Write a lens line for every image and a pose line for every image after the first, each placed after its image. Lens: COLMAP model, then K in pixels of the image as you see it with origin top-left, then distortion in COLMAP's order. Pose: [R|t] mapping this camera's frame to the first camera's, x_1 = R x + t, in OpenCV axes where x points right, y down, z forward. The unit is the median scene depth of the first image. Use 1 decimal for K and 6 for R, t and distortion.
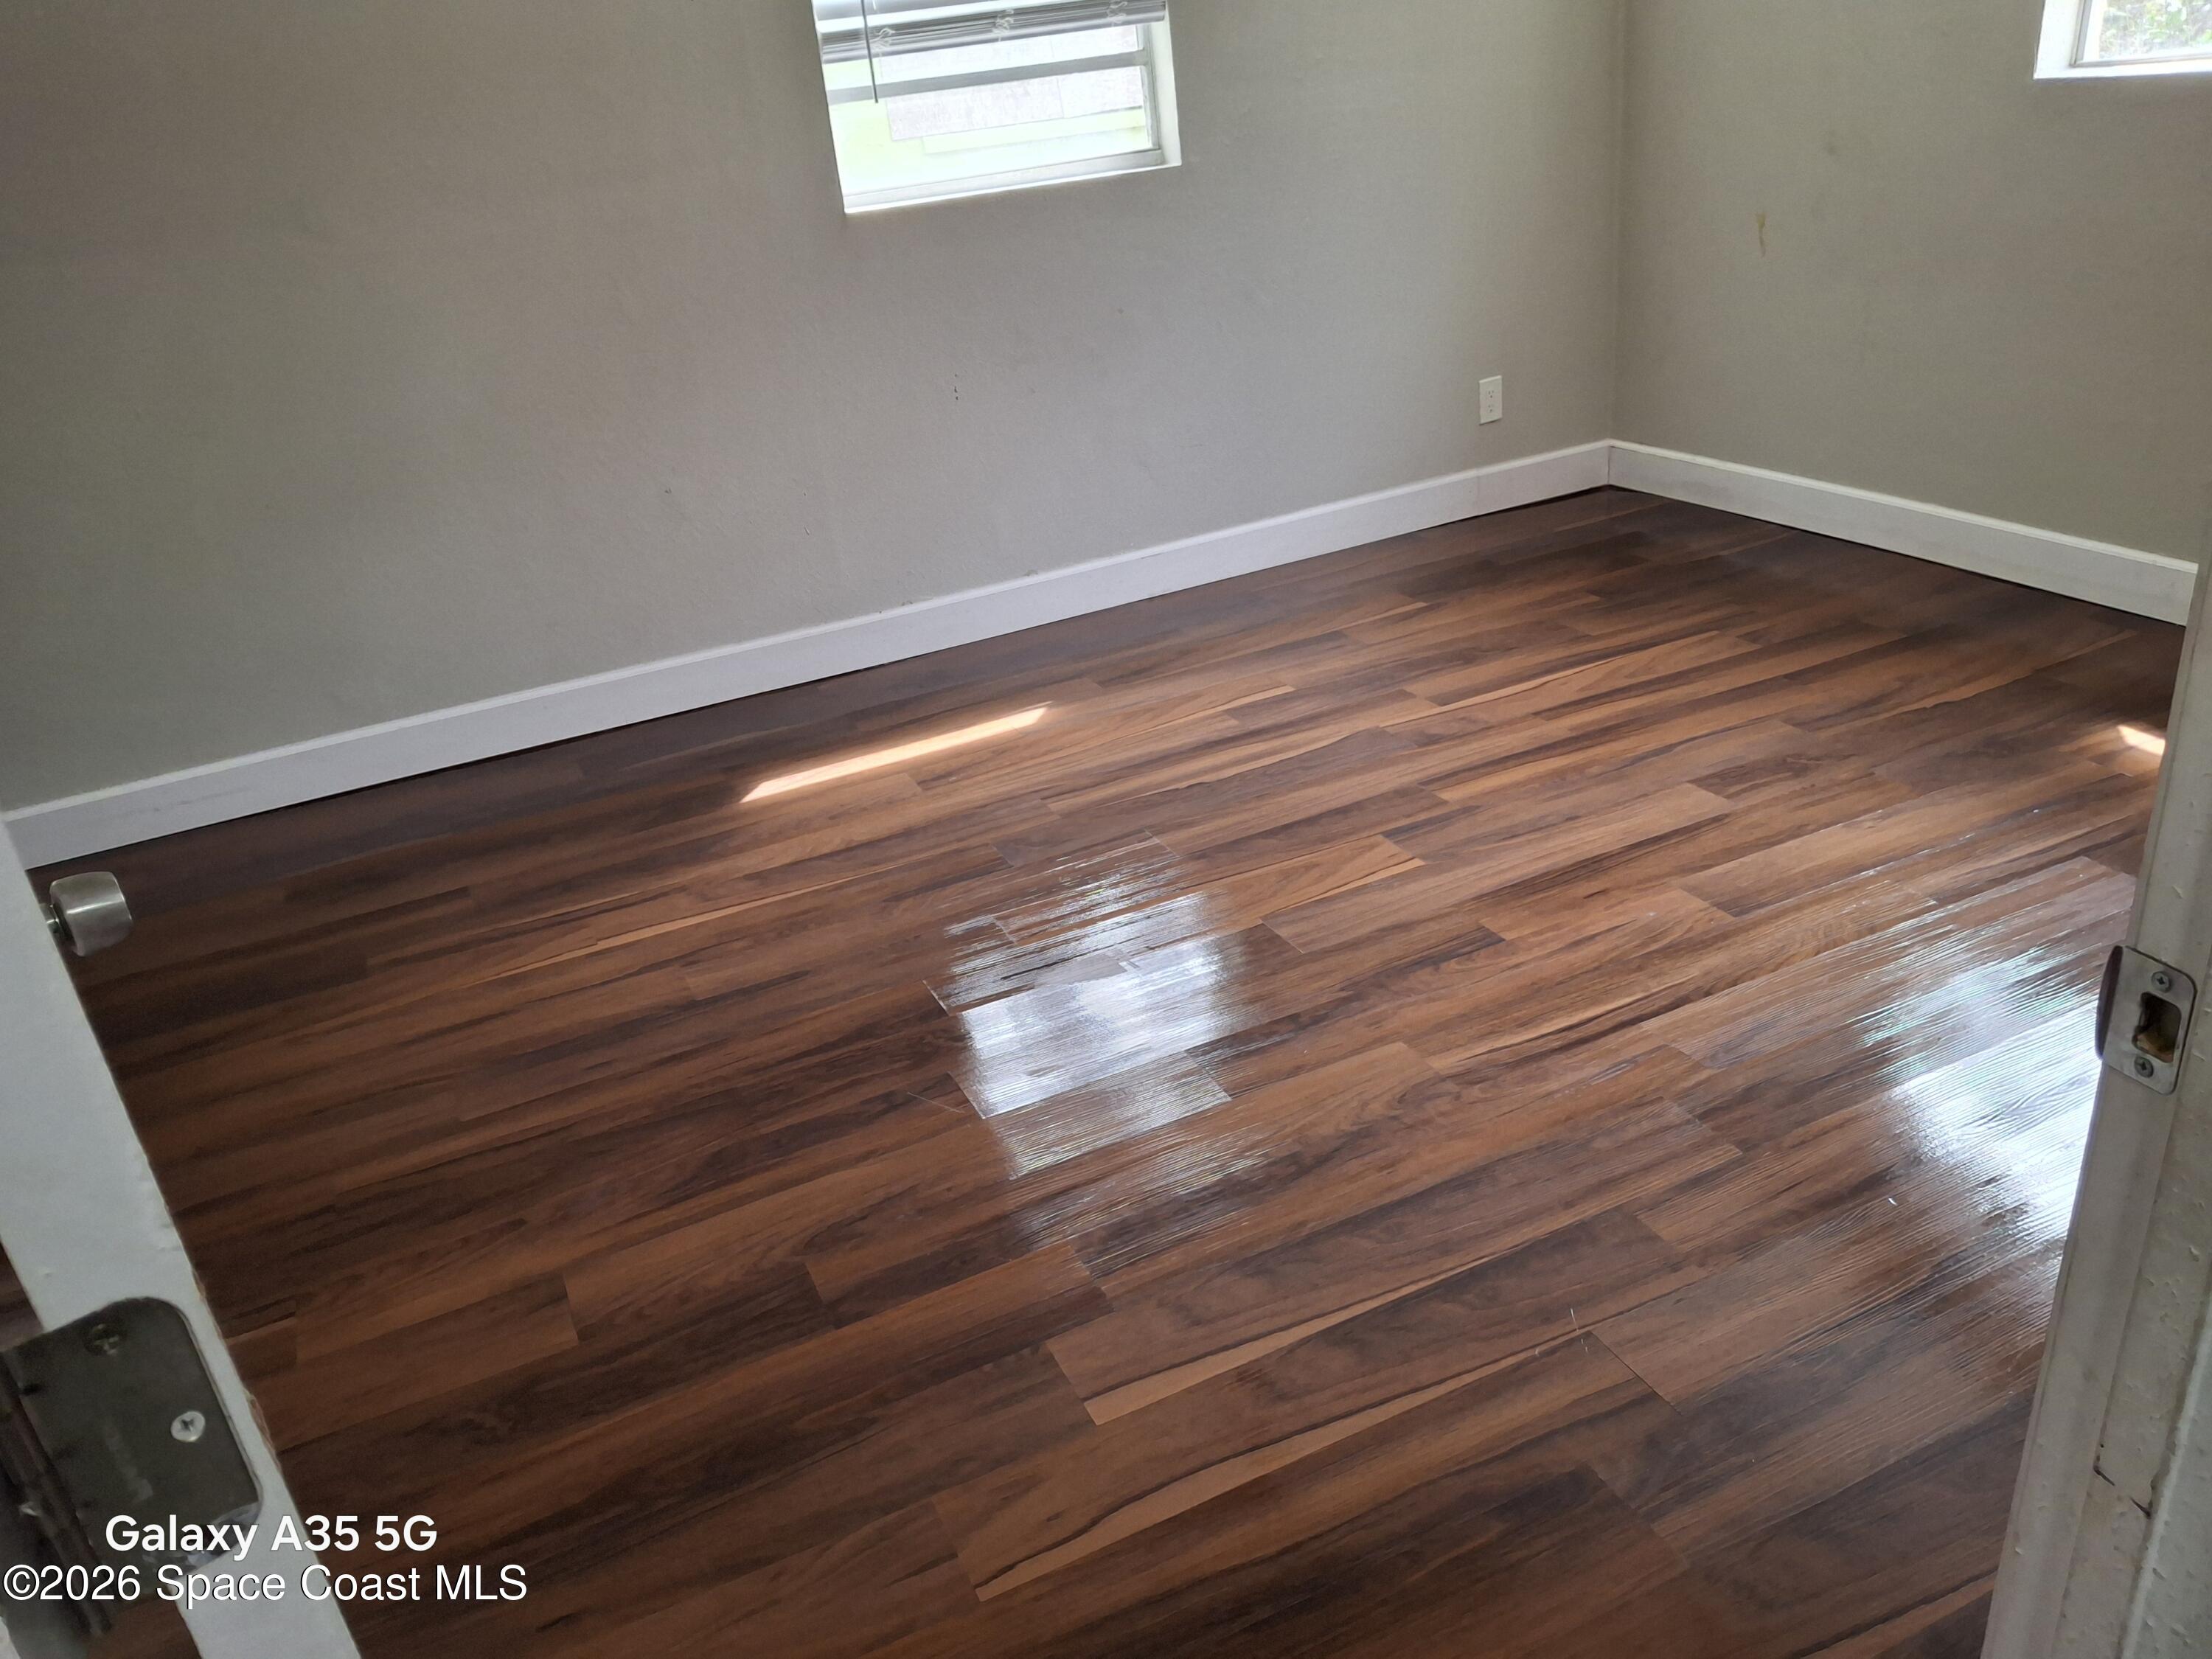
lens RADIAL K [[1643.4, 0, 1120.2], [0, 1643.4, 837.7], [0, 0, 1]] dist [0.085605, -0.188992]
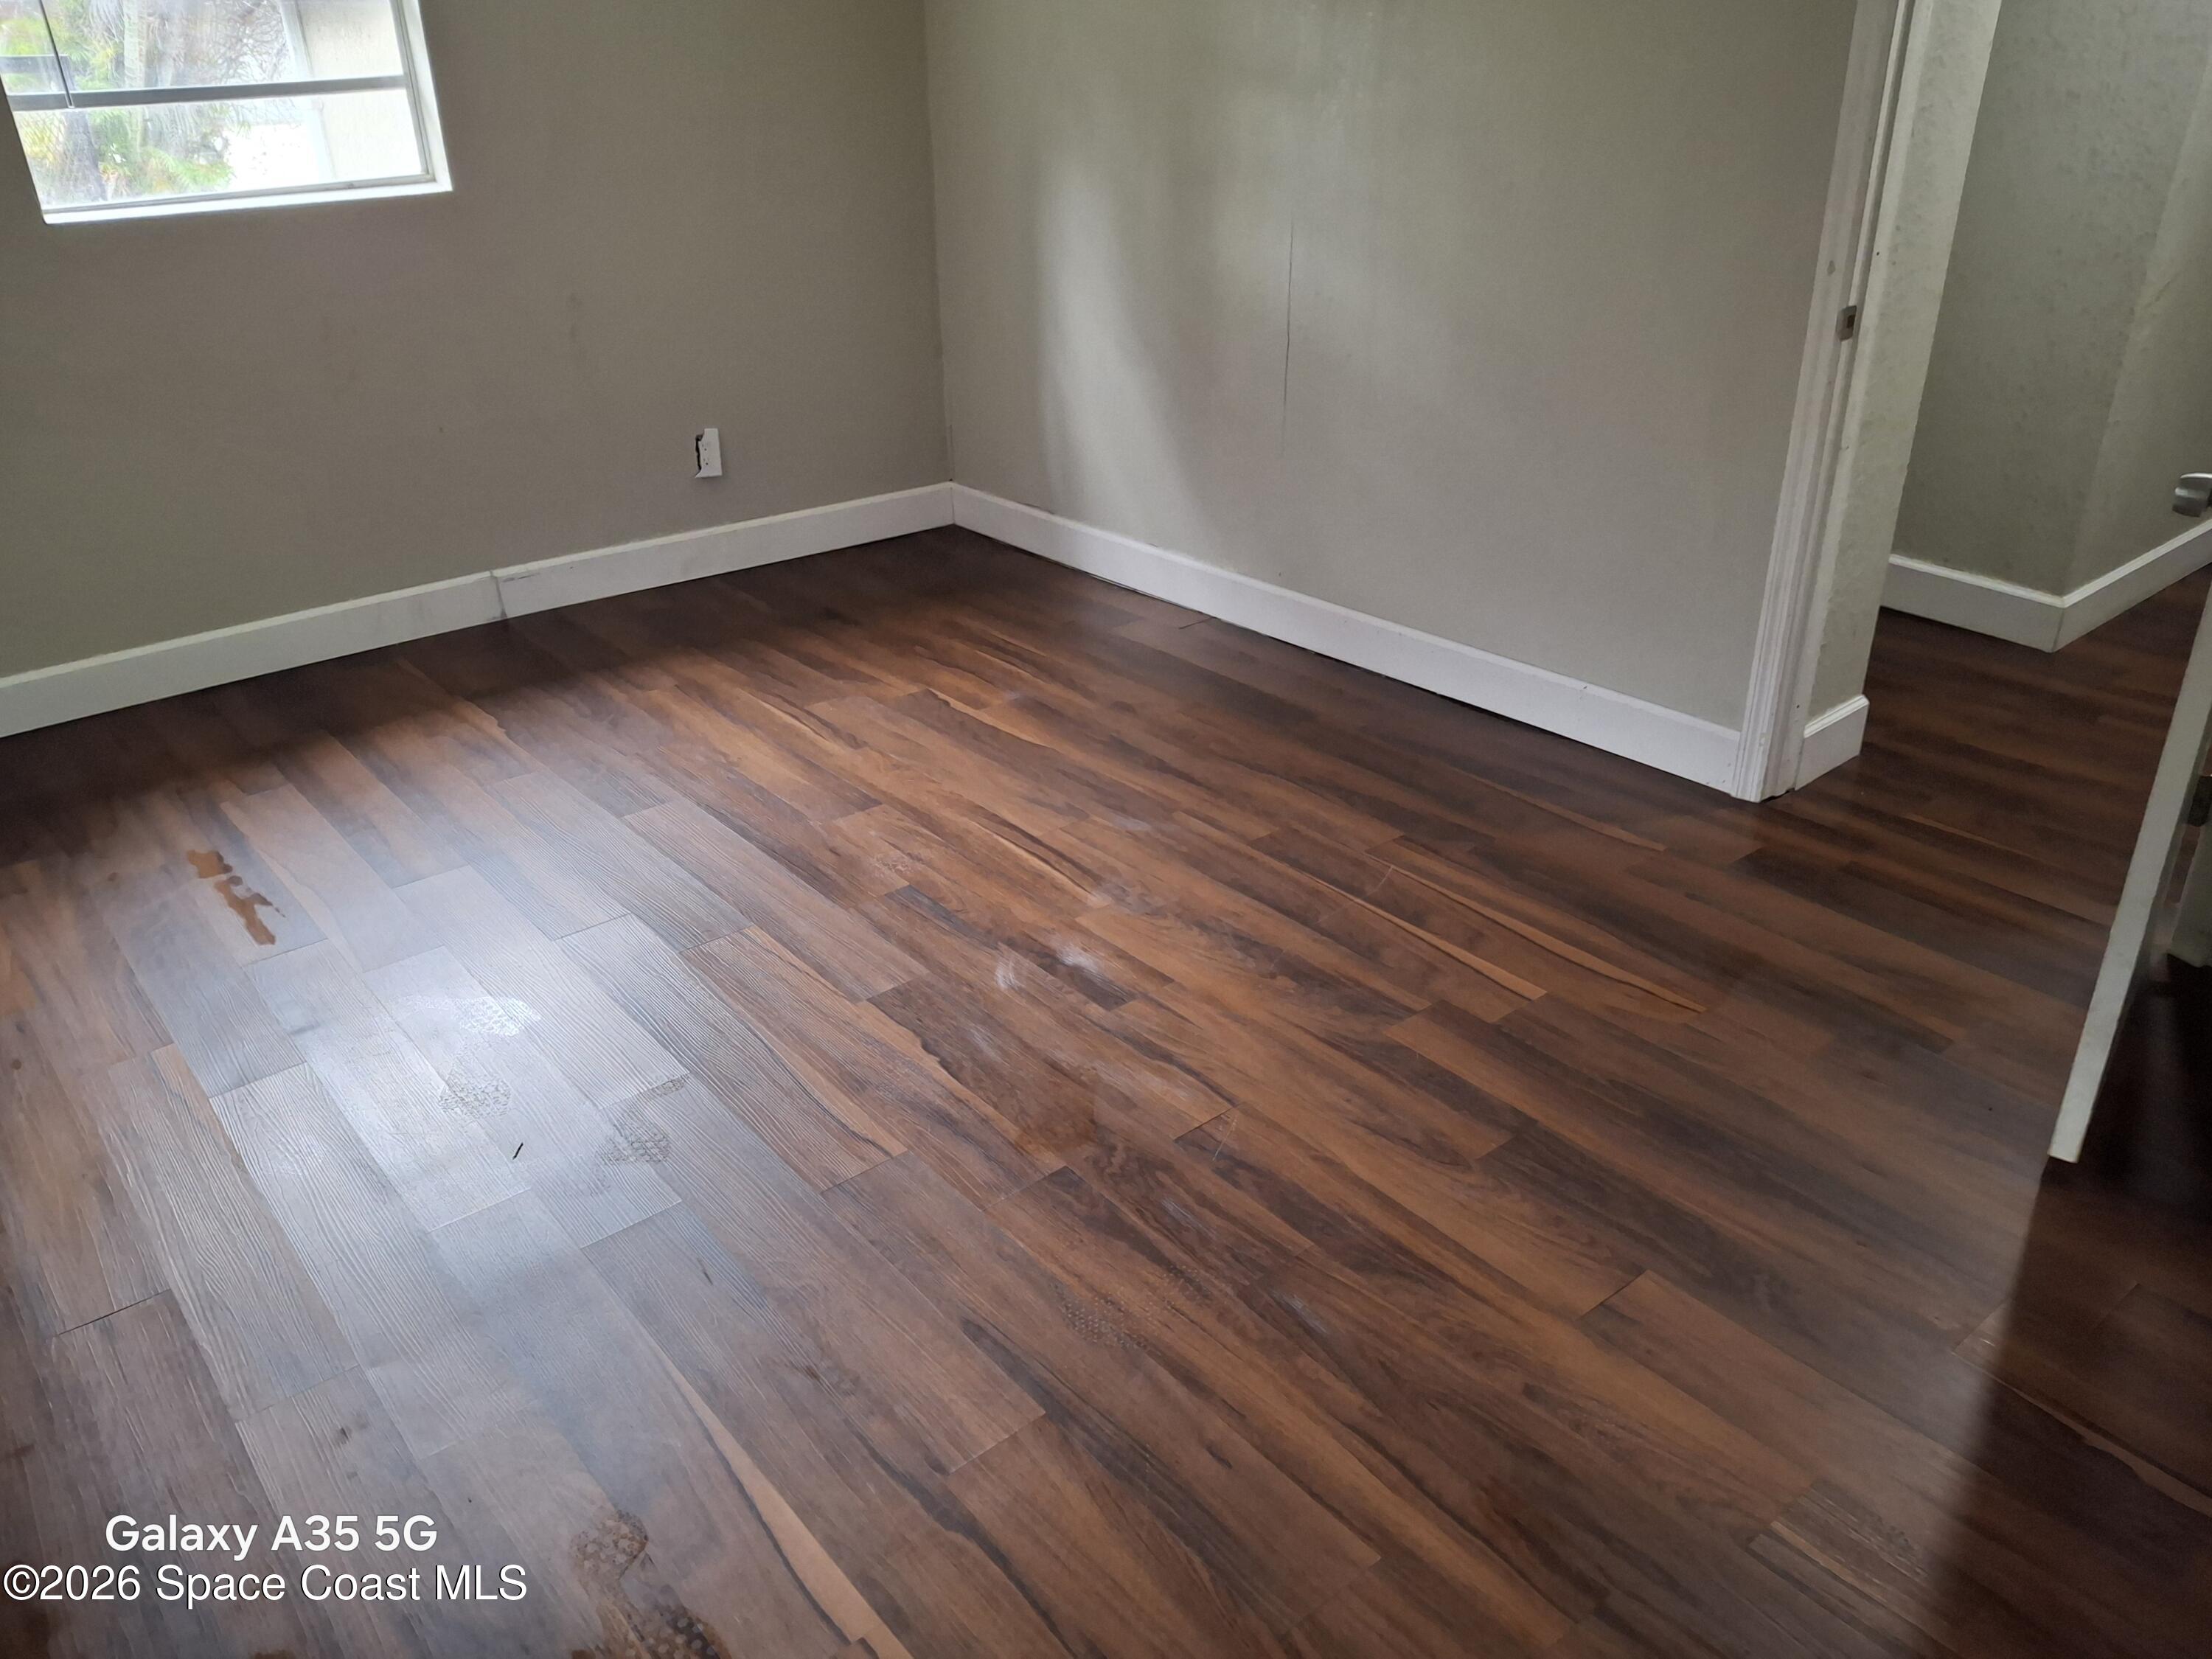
lens RADIAL K [[1640.2, 0, 1106.0], [0, 1640.2, 829.5], [0, 0, 1]] dist [0.101149, -0.234724]
pose [[-0.243266, -0.332274, 0.911271, -0.890387], [0.454607, 0.790858, 0.409727, -0.402400], [-0.856828, 0.513943, -0.041335, 0.962228]]
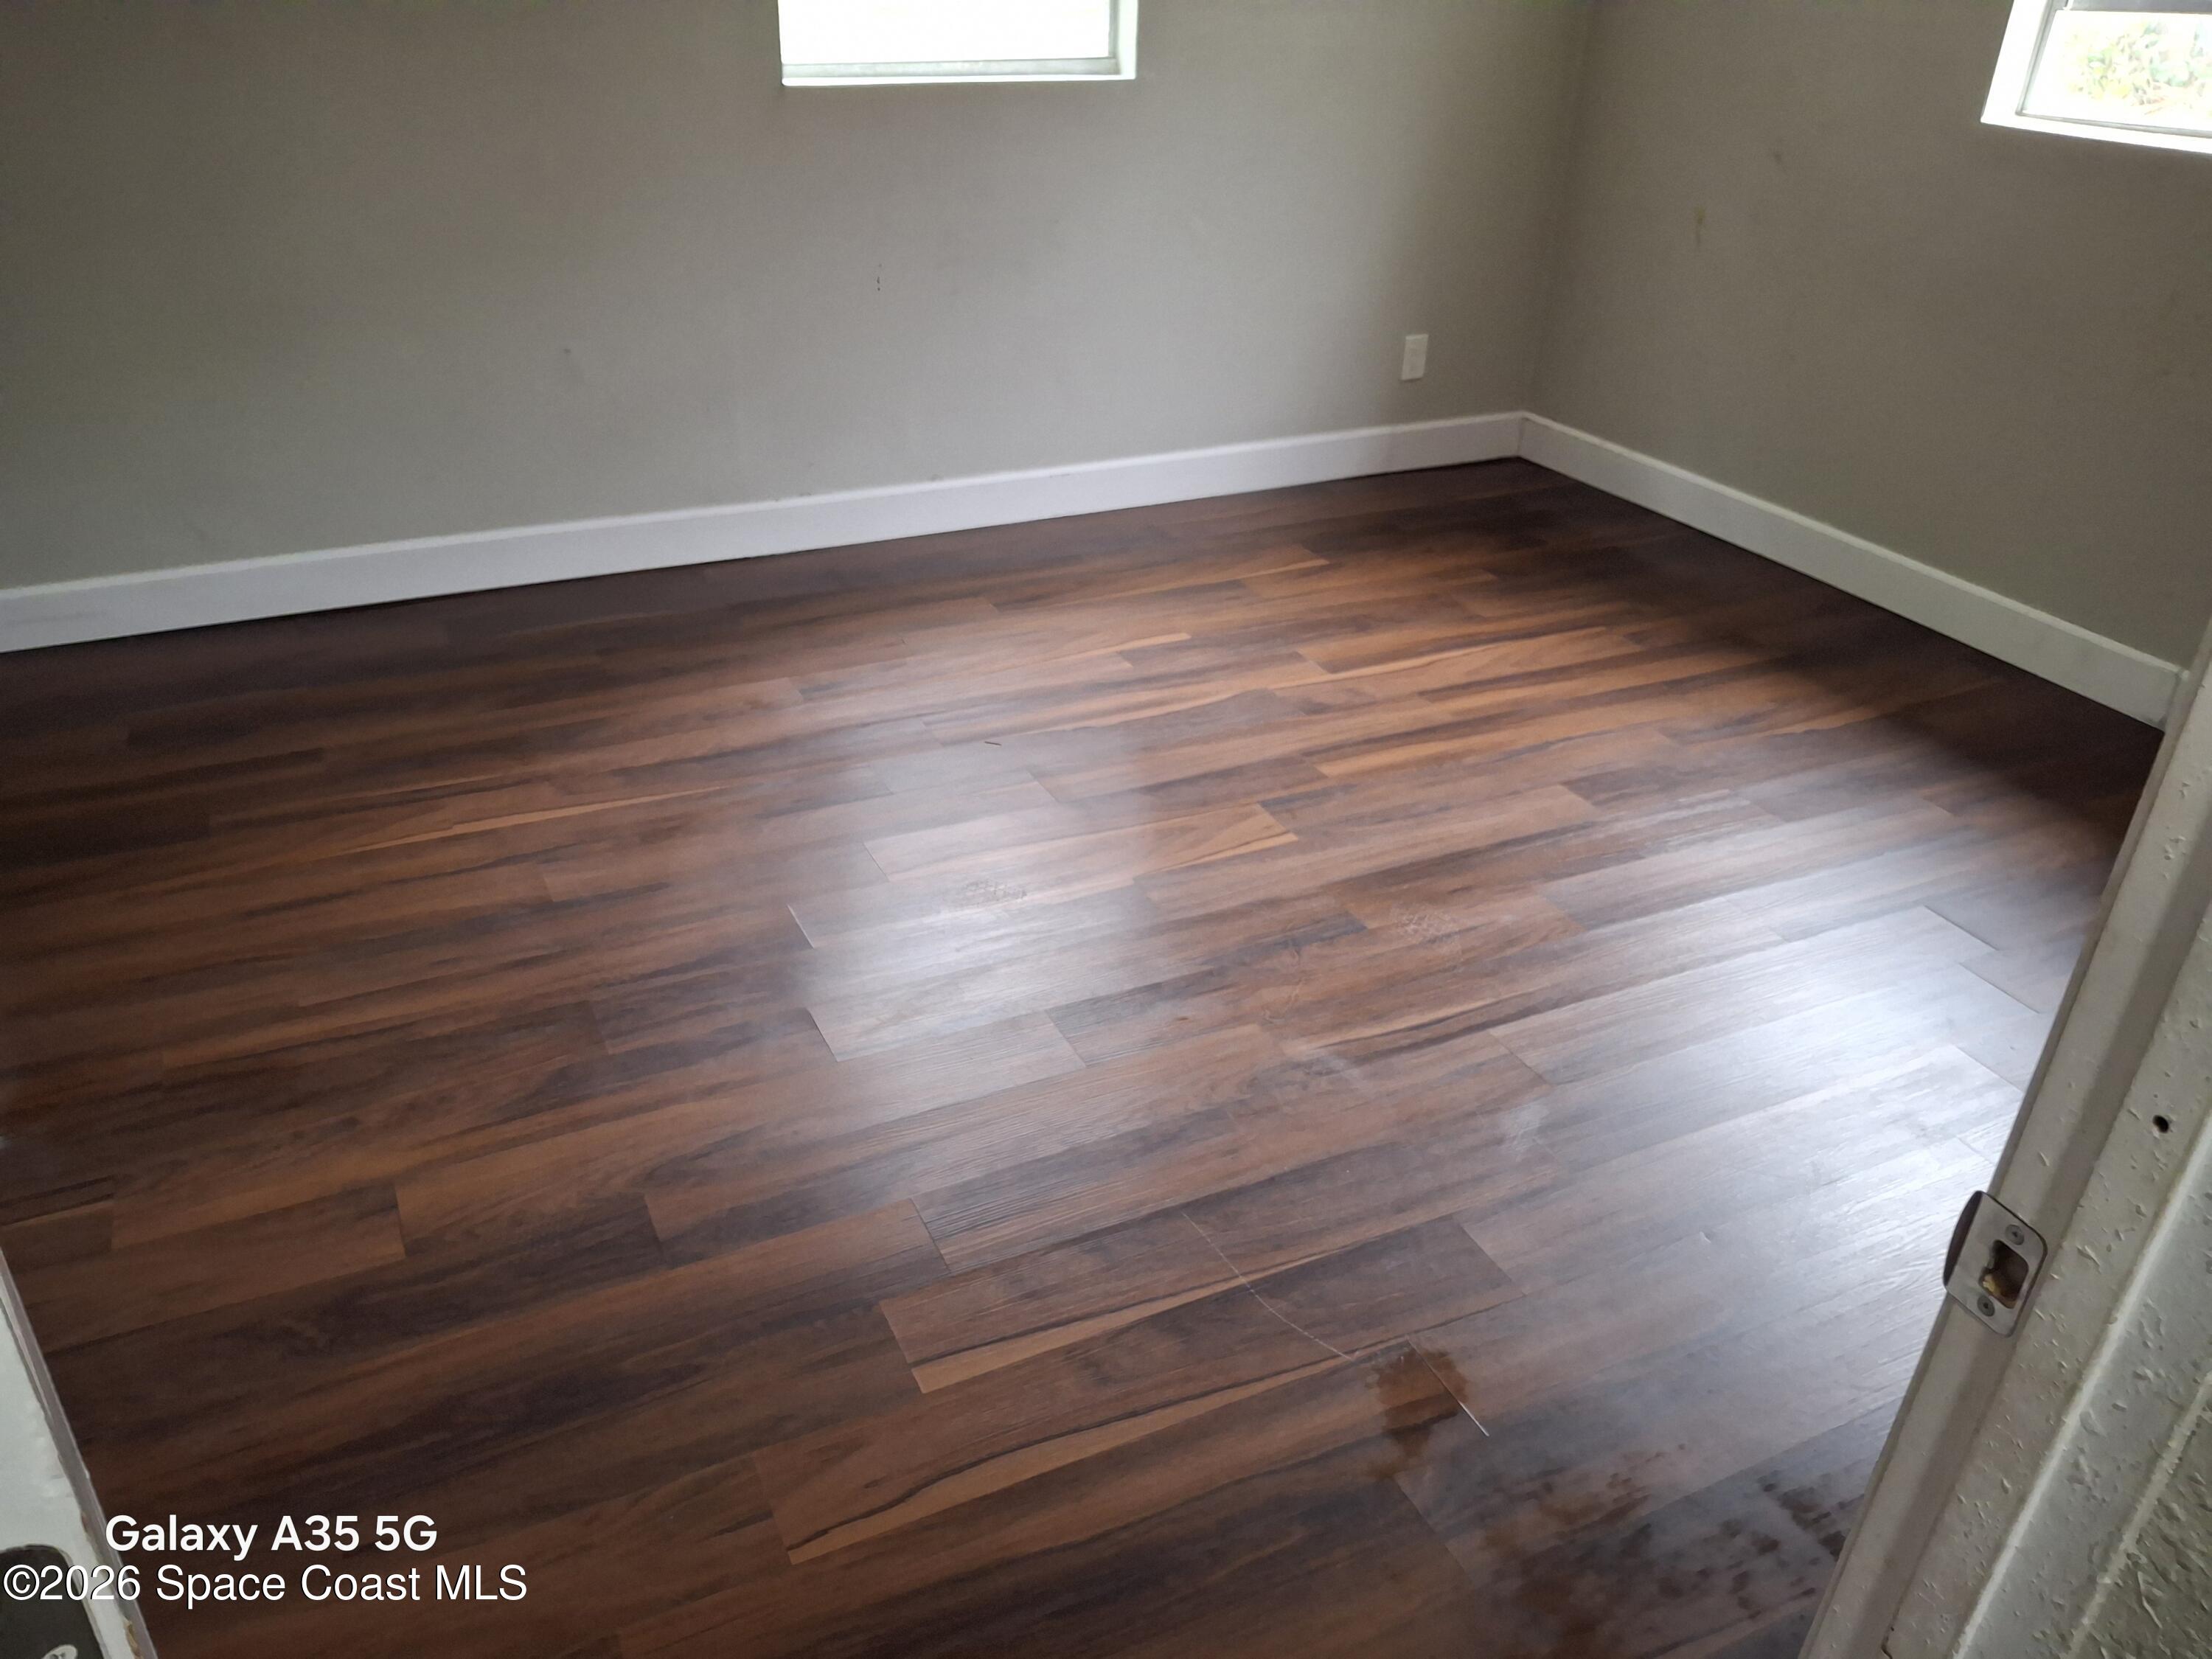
lens RADIAL K [[1640.2, 0, 1106.0], [0, 1640.2, 829.5], [0, 0, 1]] dist [0.101149, -0.234724]
pose [[0.991092, 0.107996, 0.077929, -0.013697], [-0.112890, 0.991710, 0.061378, -0.045363], [-0.070654, -0.069629, 0.995068, 0.004368]]
